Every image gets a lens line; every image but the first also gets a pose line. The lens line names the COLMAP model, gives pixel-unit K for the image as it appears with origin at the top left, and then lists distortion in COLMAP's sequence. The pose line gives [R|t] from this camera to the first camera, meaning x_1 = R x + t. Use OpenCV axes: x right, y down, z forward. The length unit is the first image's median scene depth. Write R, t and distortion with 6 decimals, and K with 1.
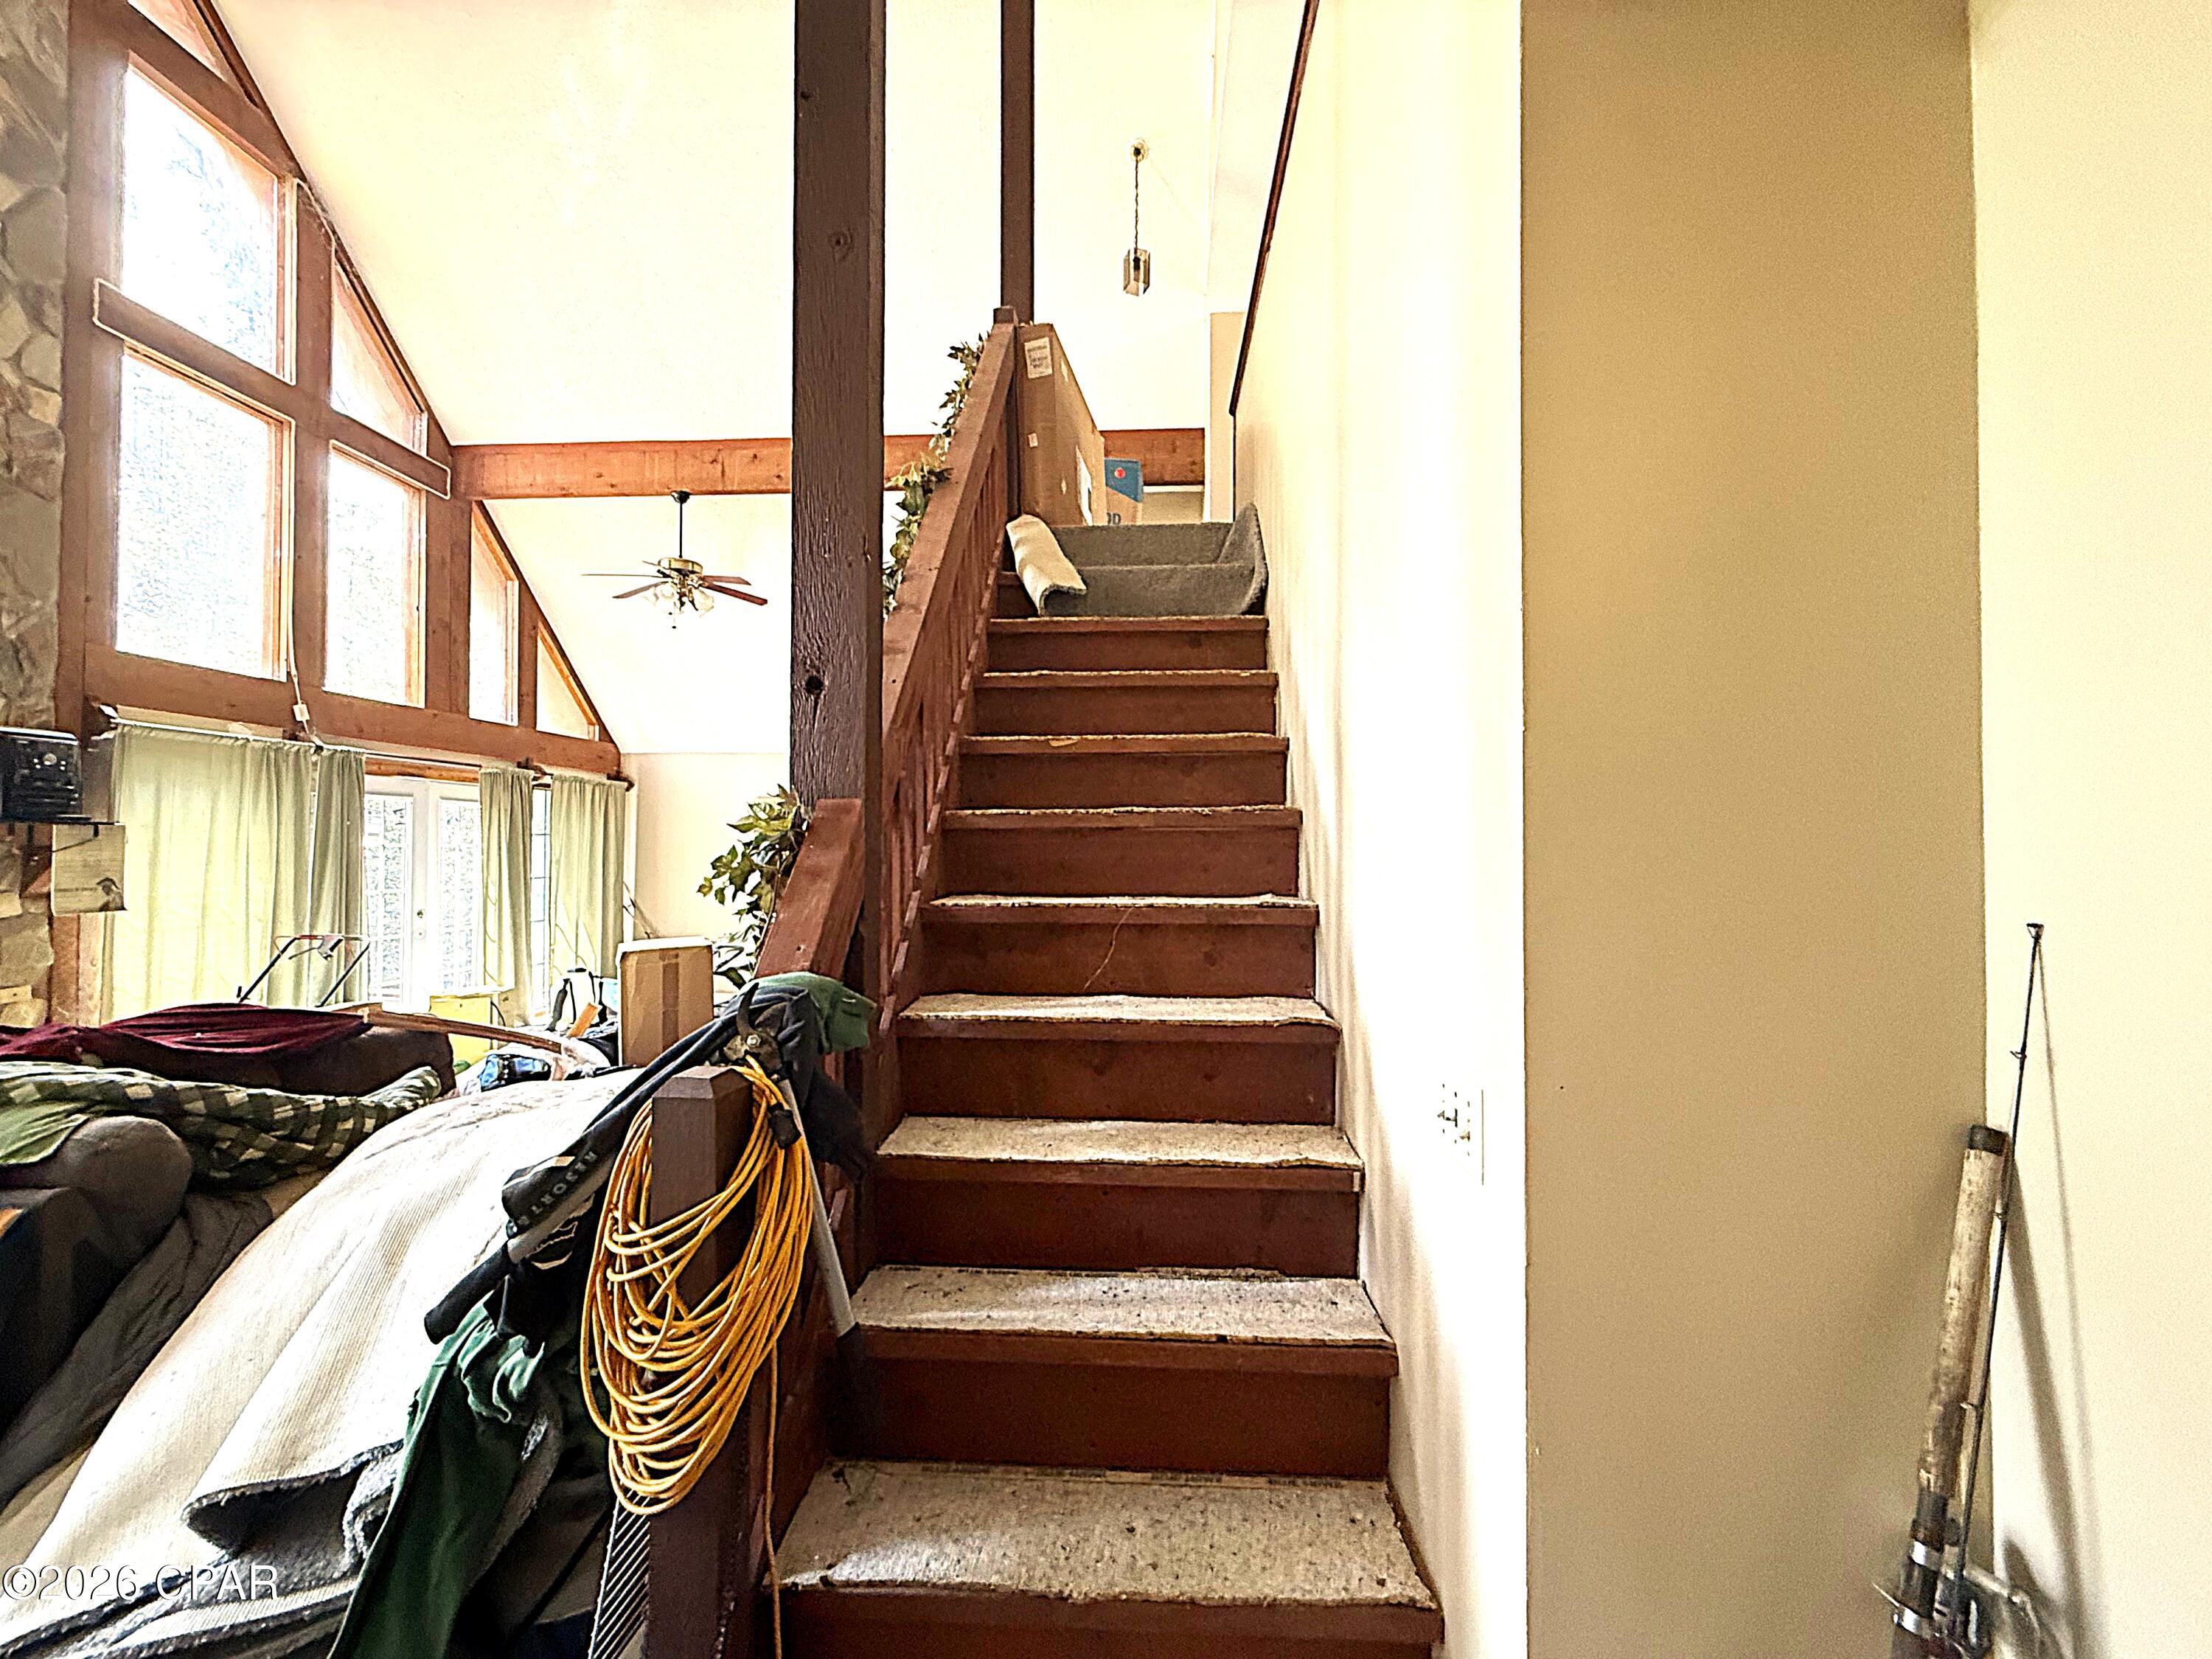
lens RADIAL K [[882.7, 0, 1105.8], [0, 882.7, 834.1], [0, 0, 1]] dist [0.000112, 0.000219]
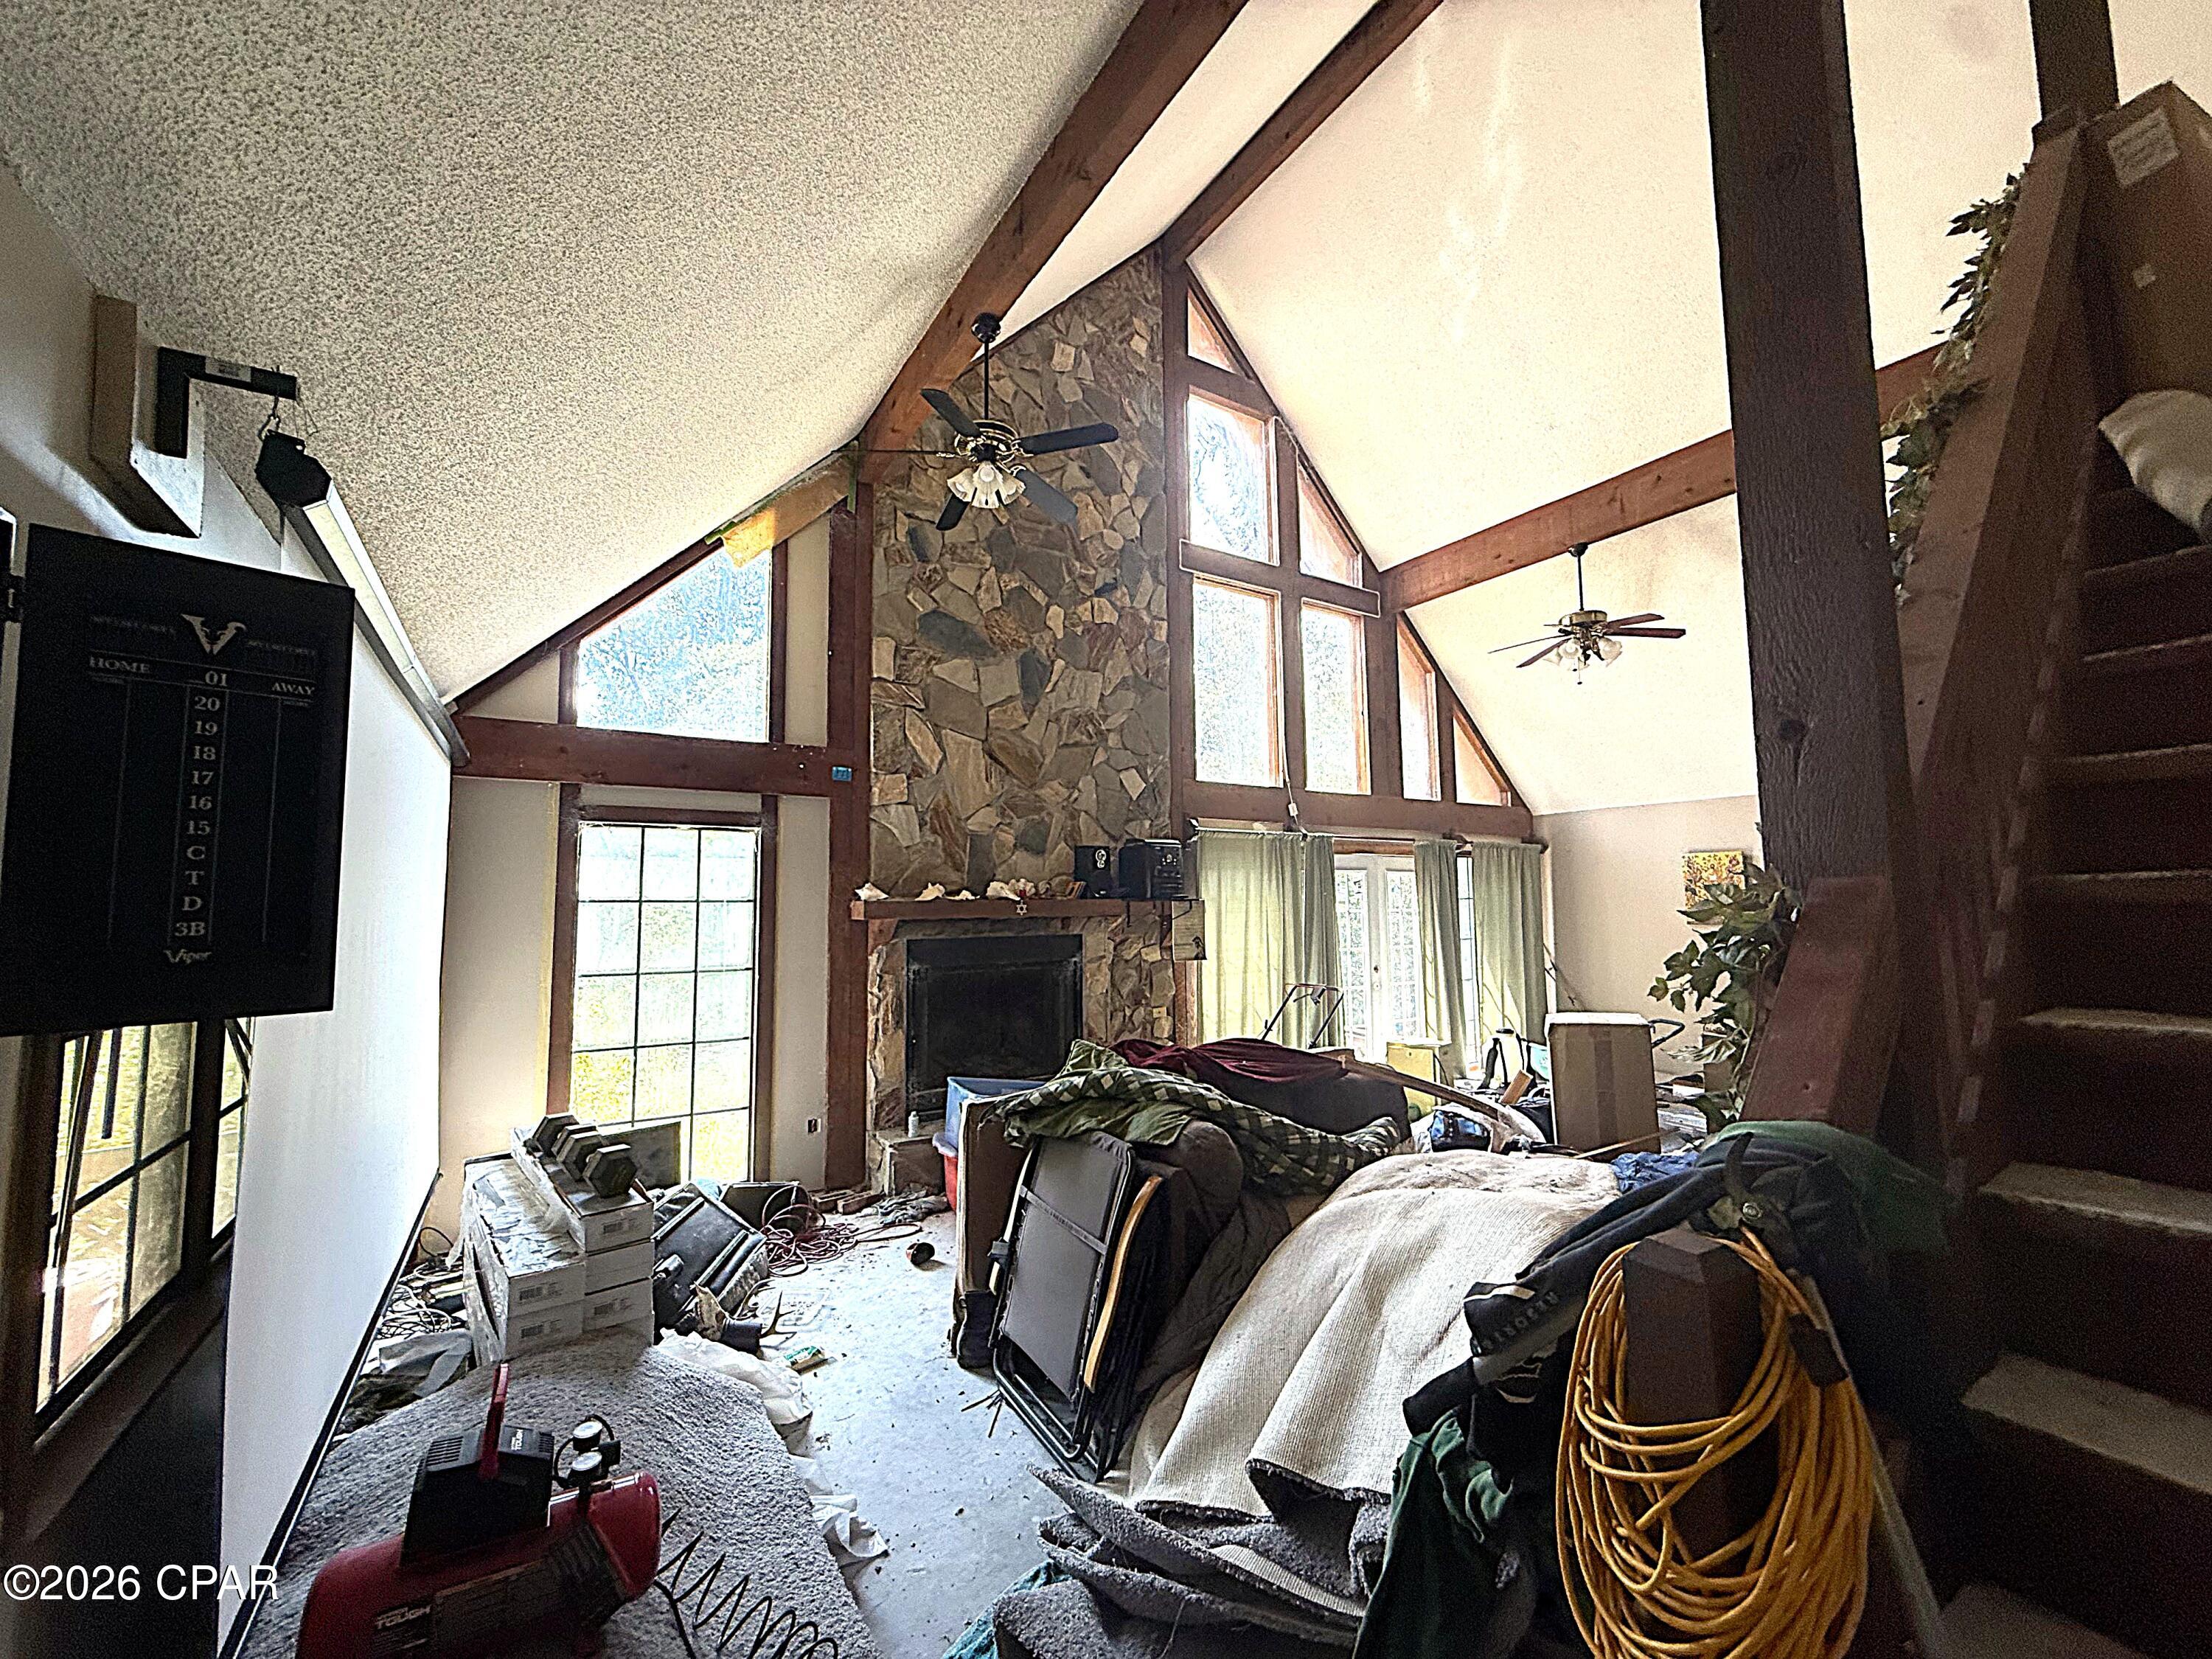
lens RADIAL K [[882.7, 0, 1102.0], [0, 882.7, 829.5], [0, 0, 1]] dist [0.000112, 0.000219]
pose [[0.576027, -0.077894, -0.813711, -0.032819], [0.023046, 0.996601, -0.079087, -0.020123], [0.817105, 0.026804, 0.575865, 0.039746]]
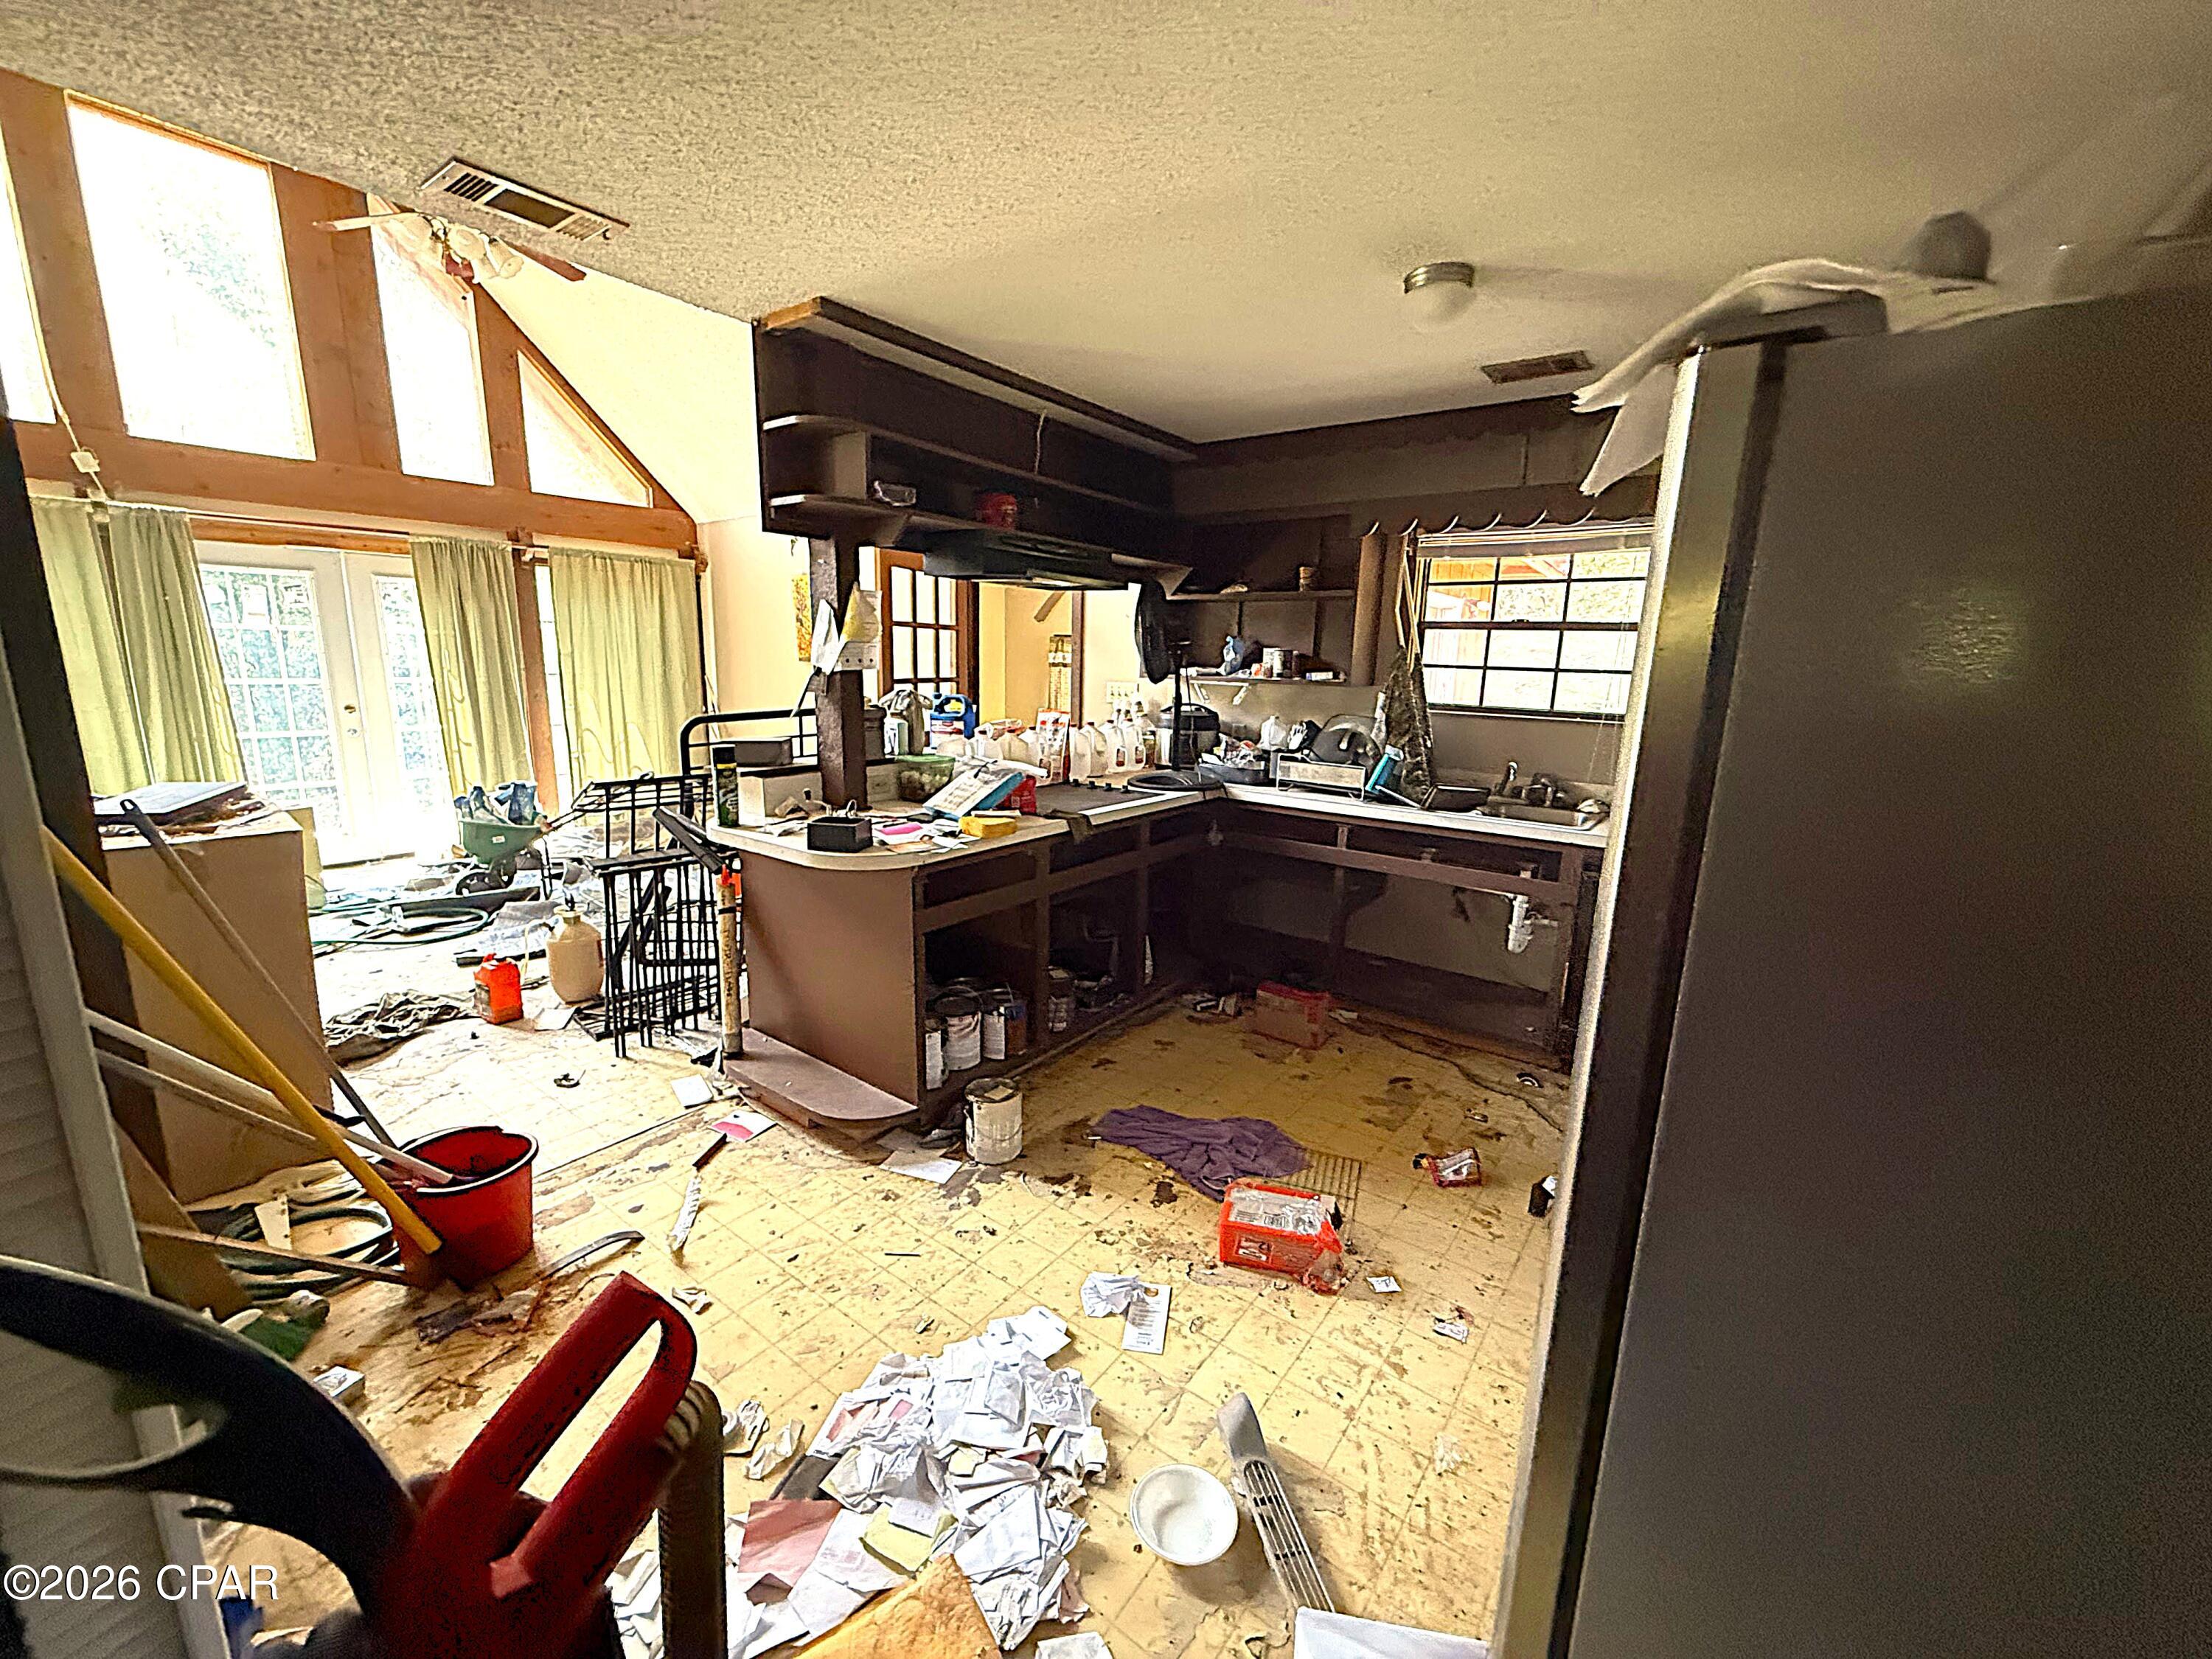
lens RADIAL K [[882.7, 0, 1111.5], [0, 882.7, 826.4], [0, 0, 1]] dist [0.000112, 0.000219]
pose [[0.830771, 0.125384, -0.542309, 0.679544], [-0.014378, 0.978807, 0.204279, 0.028323], [0.556429, -0.161911, 0.814967, 1.329086]]
